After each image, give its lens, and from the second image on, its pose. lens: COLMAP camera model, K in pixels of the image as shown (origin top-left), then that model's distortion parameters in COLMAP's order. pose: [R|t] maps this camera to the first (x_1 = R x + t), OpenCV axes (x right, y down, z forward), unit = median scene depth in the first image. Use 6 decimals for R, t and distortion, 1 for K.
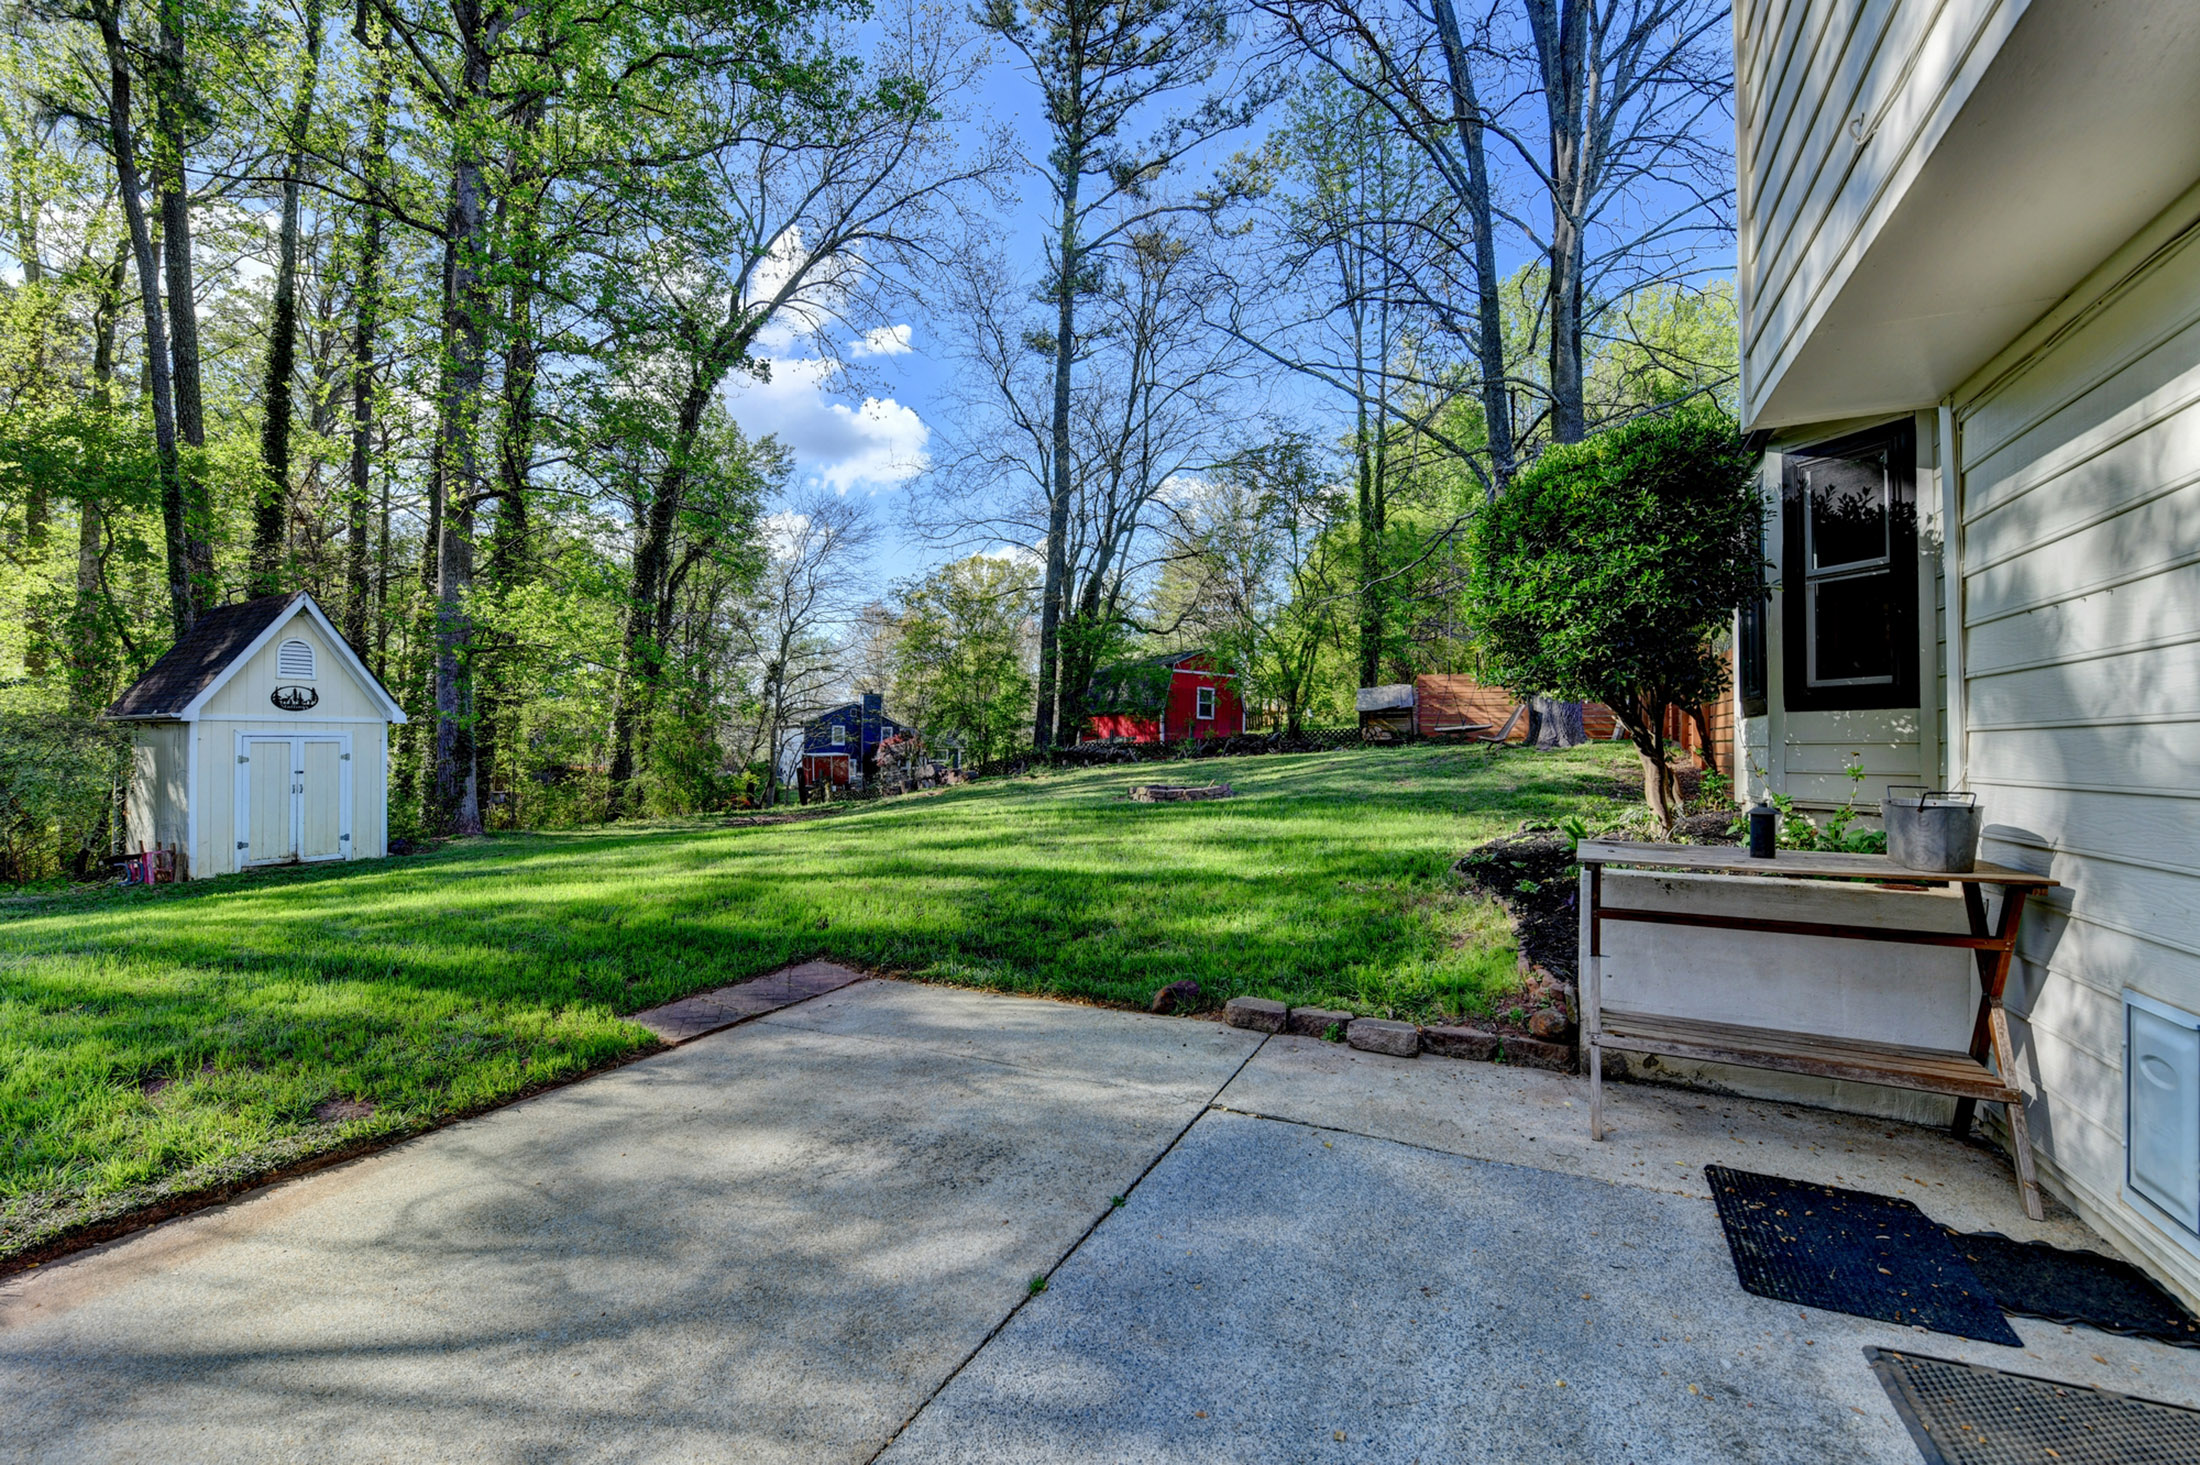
lens RADIAL K [[883.3, 0, 1078.4], [0, 883.3, 736.5], [0, 0, 1]] dist [-0.016262, -0.001930]
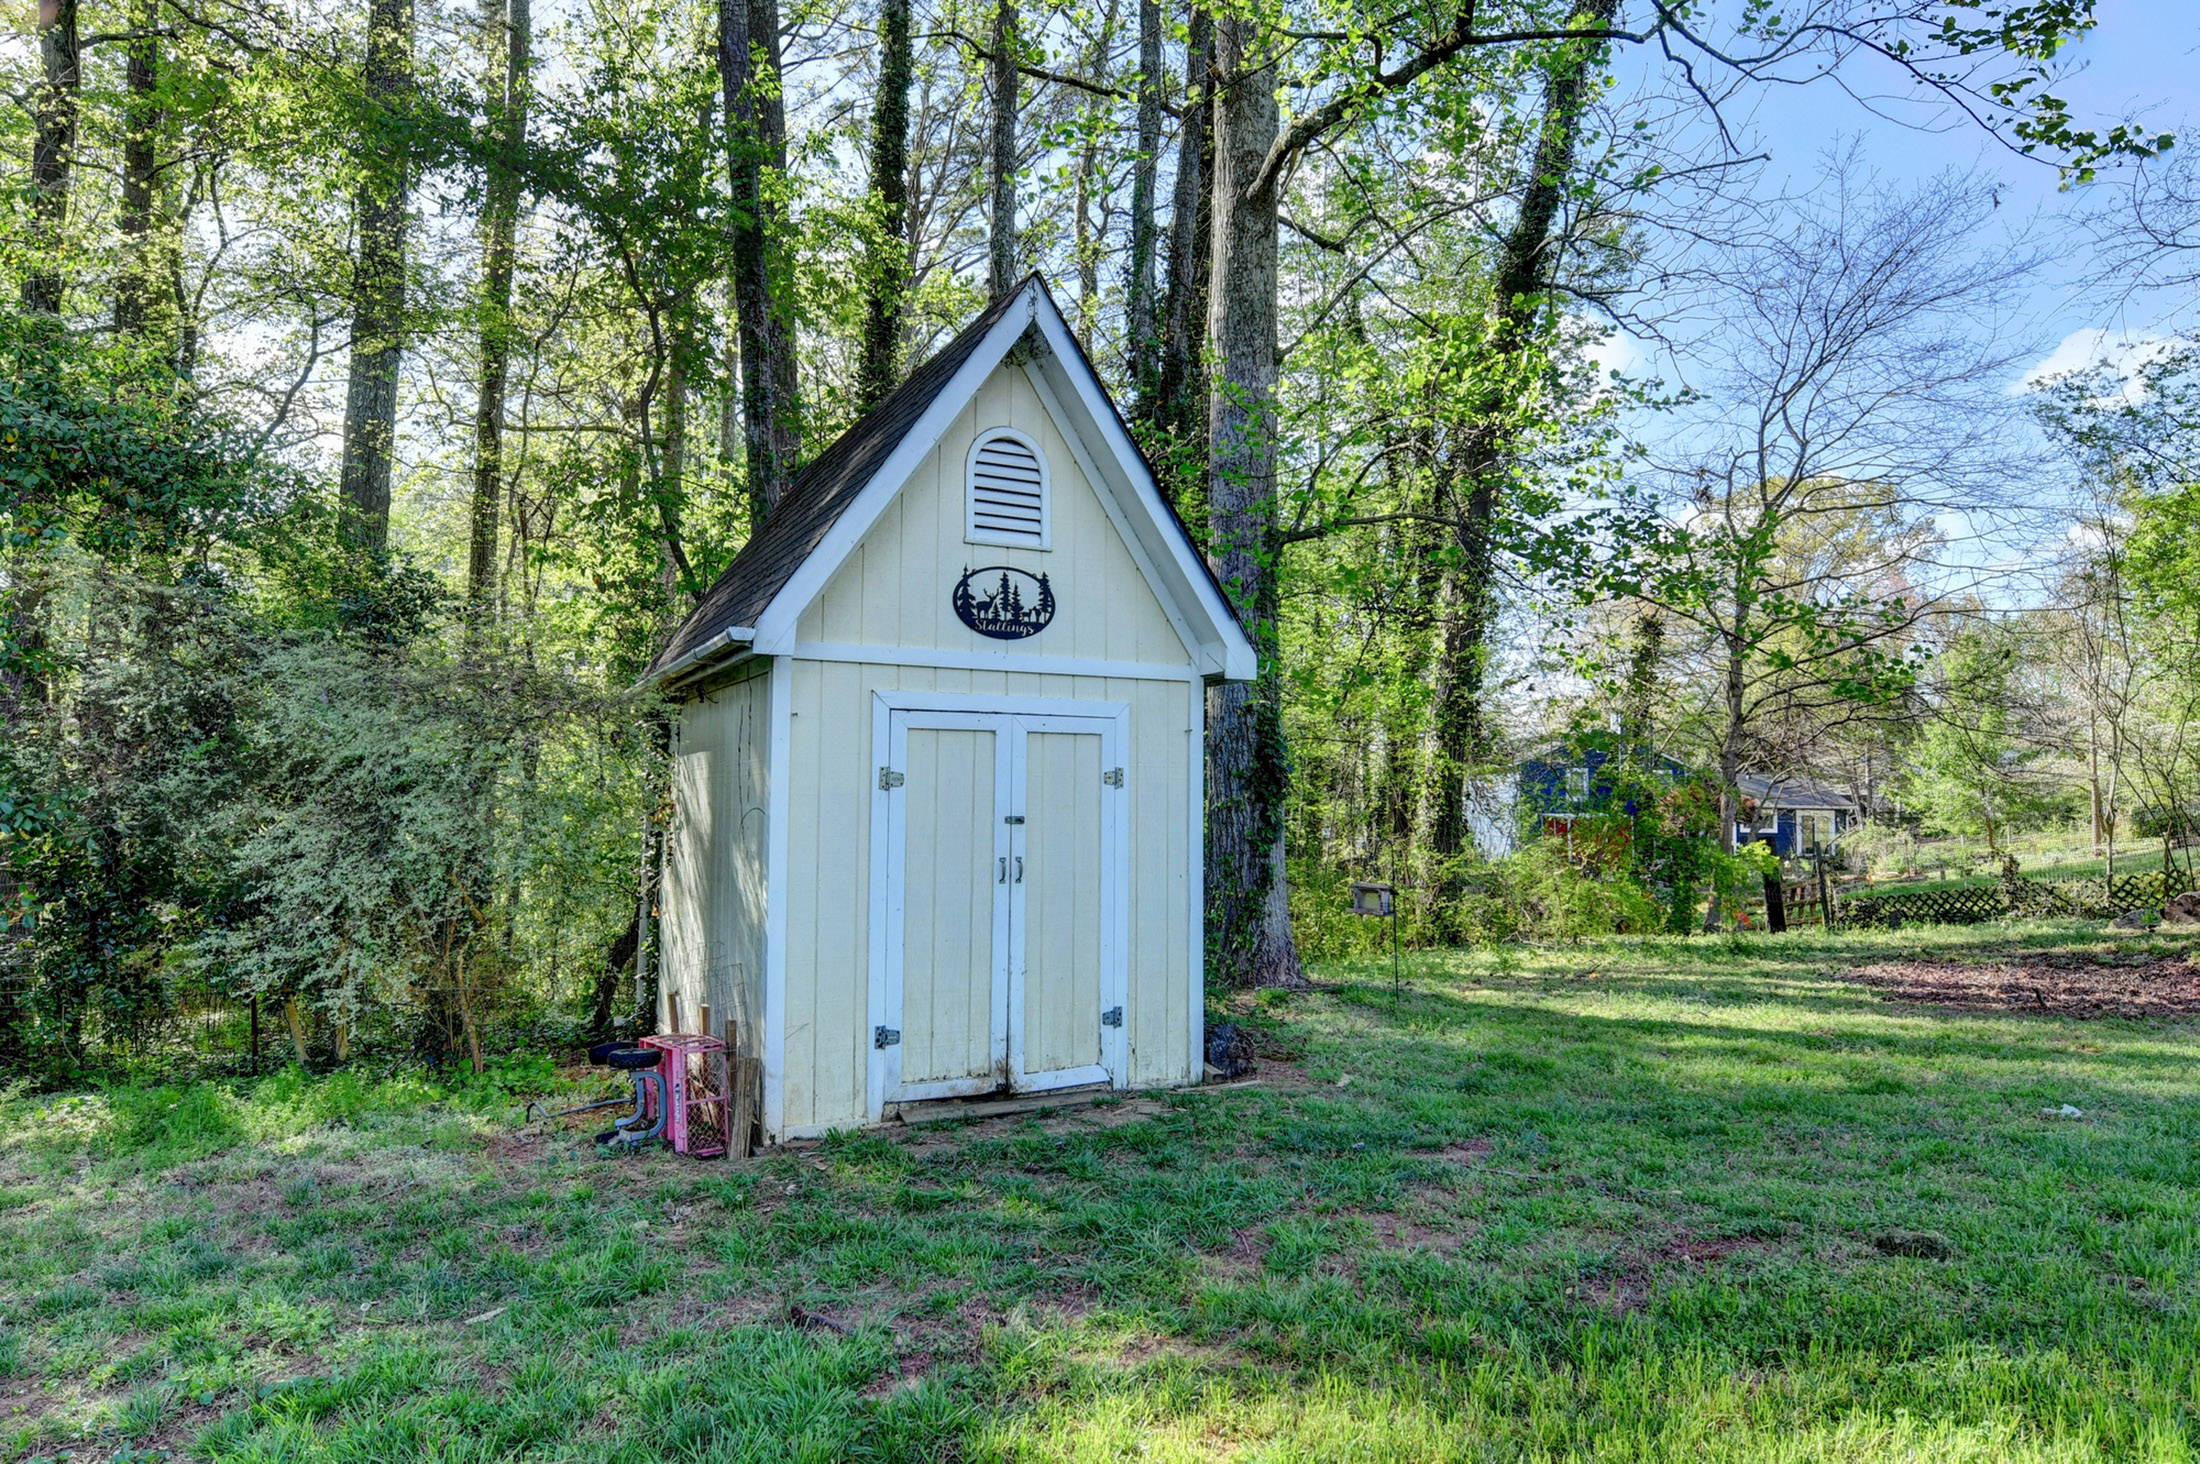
lens RADIAL K [[1252.5, 0, 1073.5], [0, 1252.5, 733.2], [0, 0, 1]] dist [-0.005365, -0.001784]
pose [[0.846851, -0.024199, -0.531279, -0.525294], [-0.001388, 0.998860, -0.047708, 0.025976], [0.531828, 0.041139, 0.845852, 0.511492]]
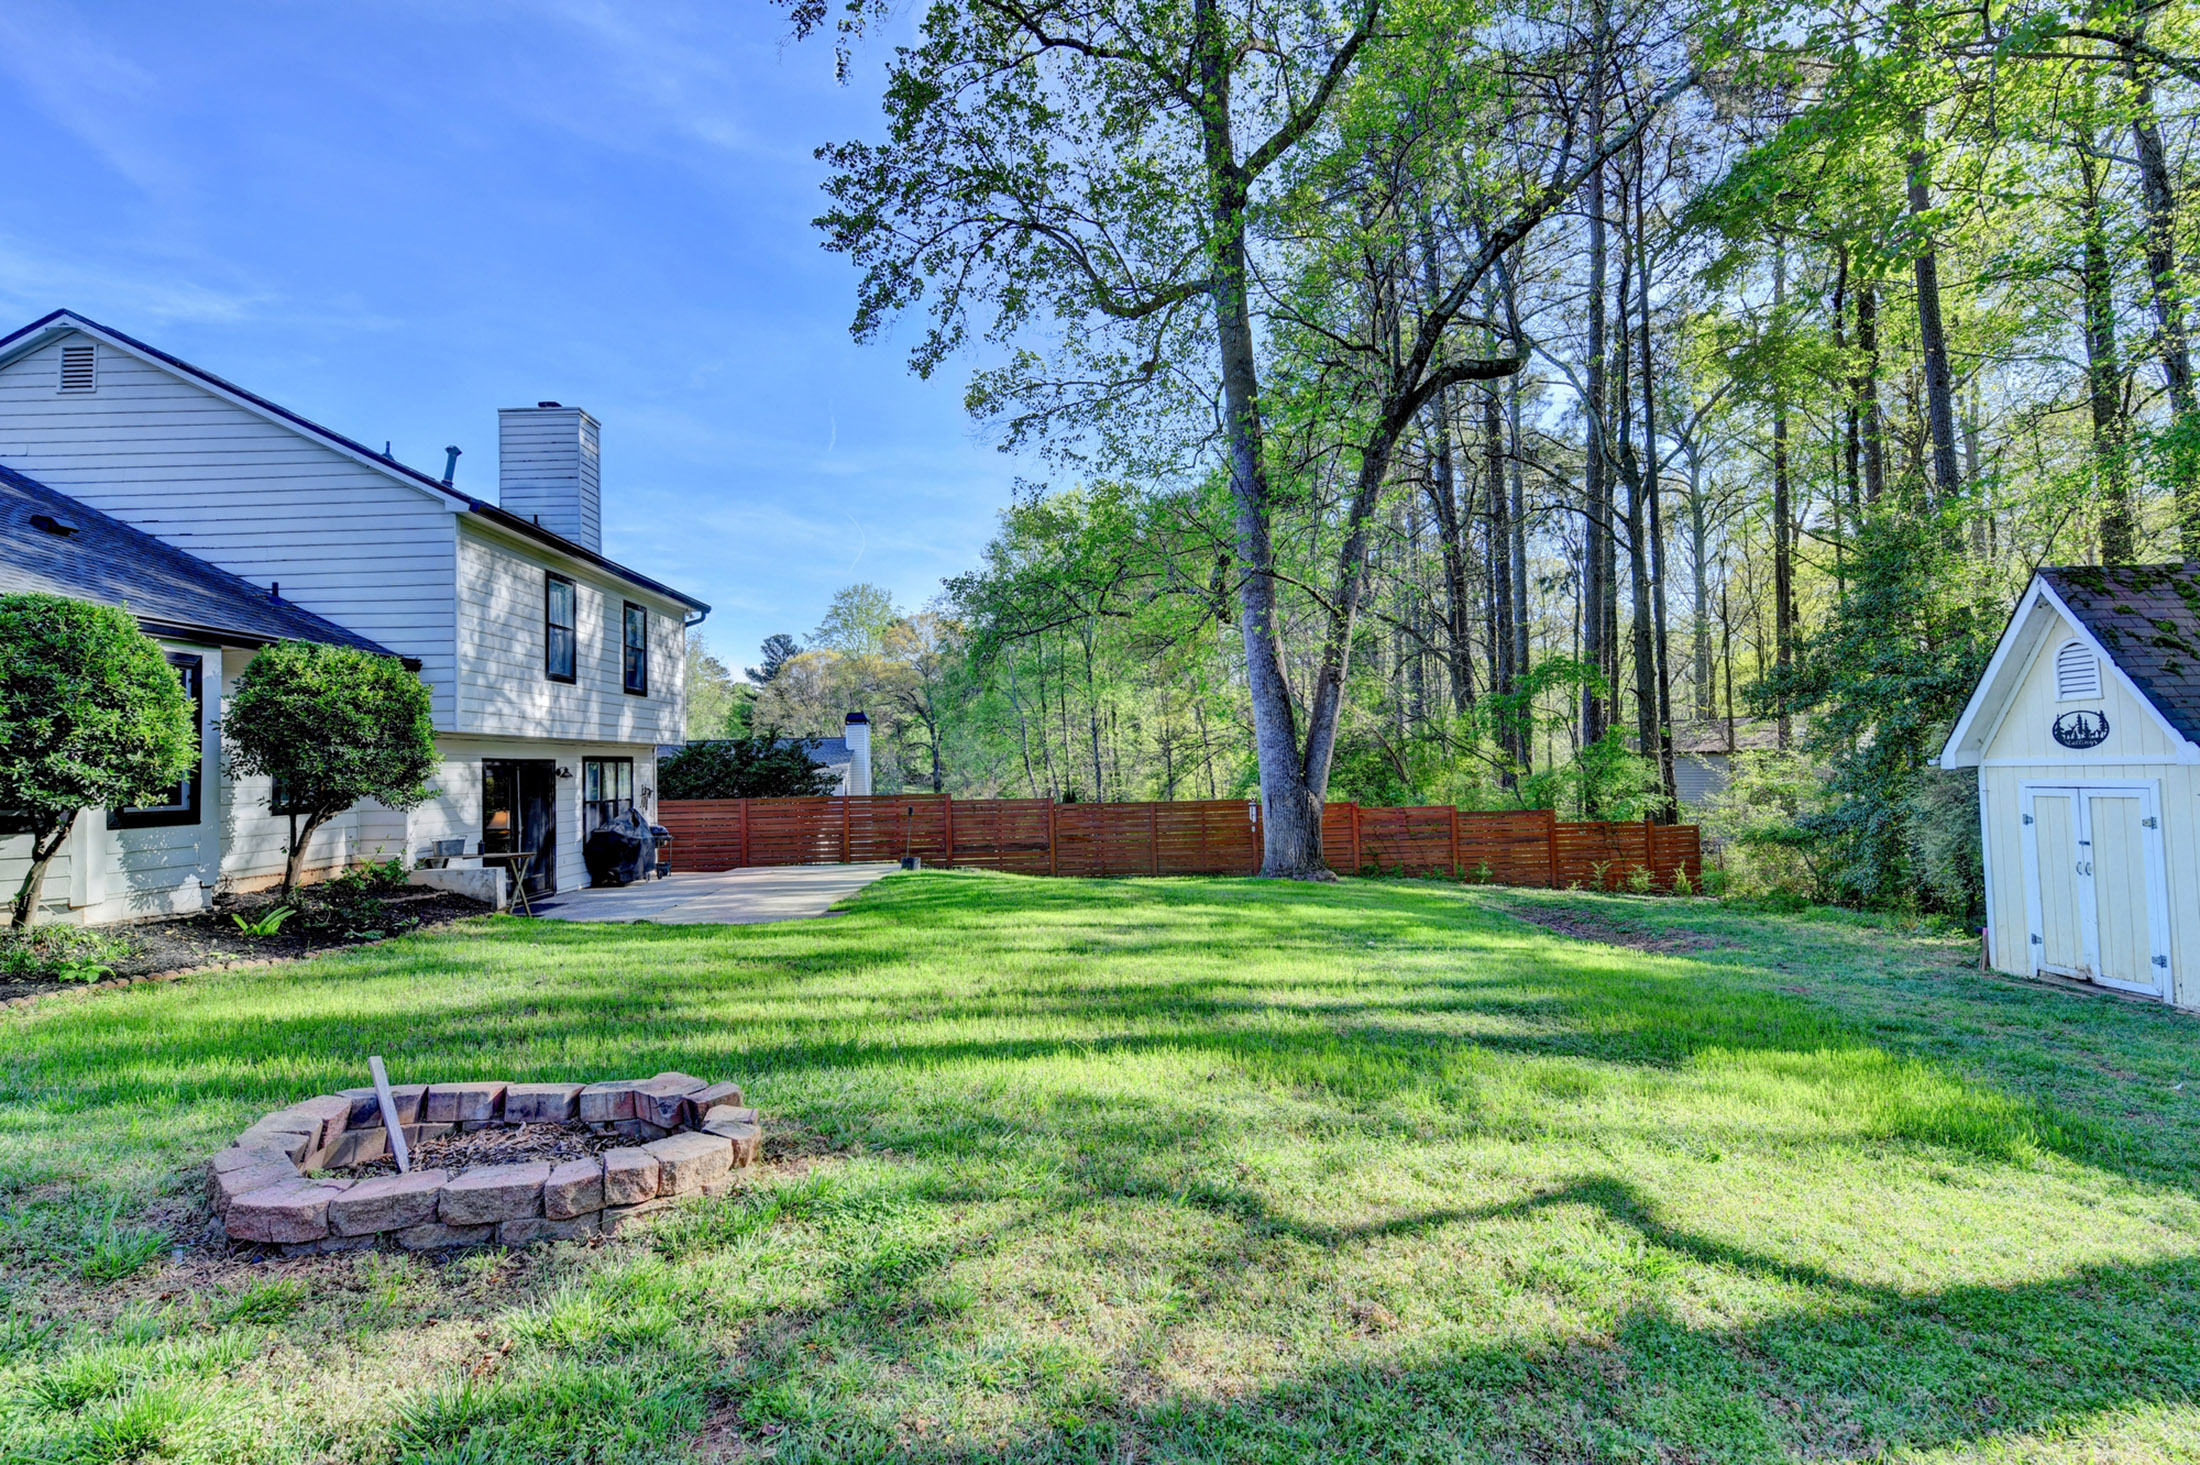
lens RADIAL K [[958.7, 0, 1084.3], [0, 958.7, 735.7], [0, 0, 1]] dist [-0.013216, -0.000409]
pose [[-0.877453, -0.001790, -0.479660, 0.083714], [0.024587, 0.998511, -0.048703, -0.019483], [0.479033, -0.054528, -0.876102, 1.073582]]
